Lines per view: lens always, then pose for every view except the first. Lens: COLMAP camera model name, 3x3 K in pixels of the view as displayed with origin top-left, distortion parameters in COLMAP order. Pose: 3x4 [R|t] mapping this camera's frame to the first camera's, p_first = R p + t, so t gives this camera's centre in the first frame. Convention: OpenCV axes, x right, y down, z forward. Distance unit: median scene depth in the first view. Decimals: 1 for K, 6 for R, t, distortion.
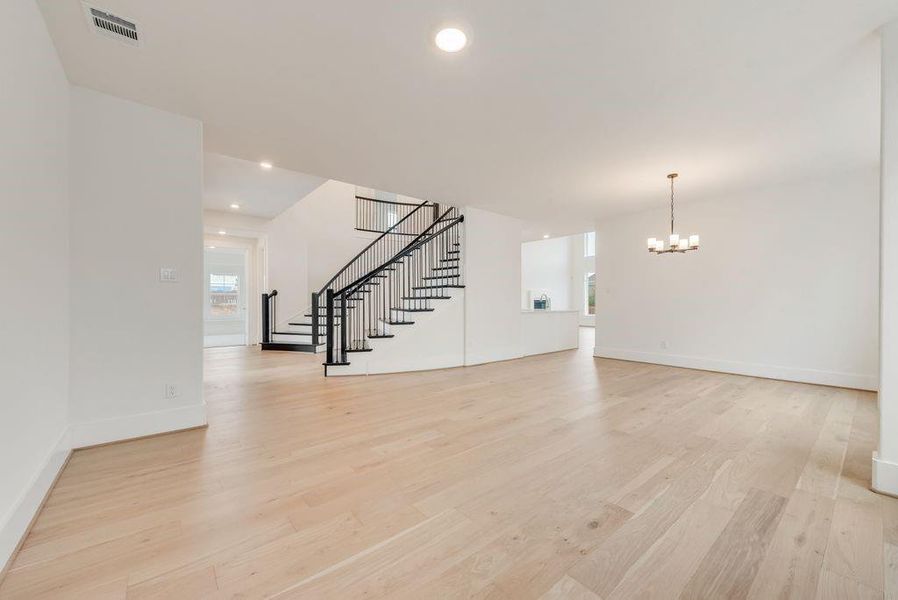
lens RADIAL K [[353.6, 0, 451.7], [0, 353.6, 294.7], [0, 0, 1]] dist [0.005210, -0.000071]
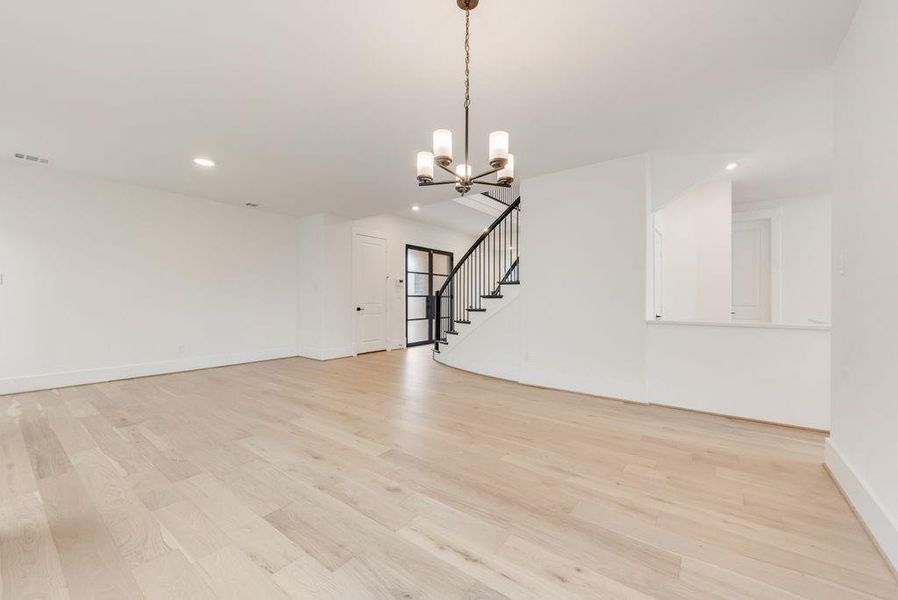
lens RADIAL K [[353.6, 0, 451.7], [0, 353.6, 294.7], [0, 0, 1]] dist [0.005210, -0.000071]
pose [[0.224476, -0.014901, -0.974366, 1.773713], [0.015332, 0.999813, -0.011758, 0.026360], [0.974359, -0.012300, 0.224663, 1.537028]]
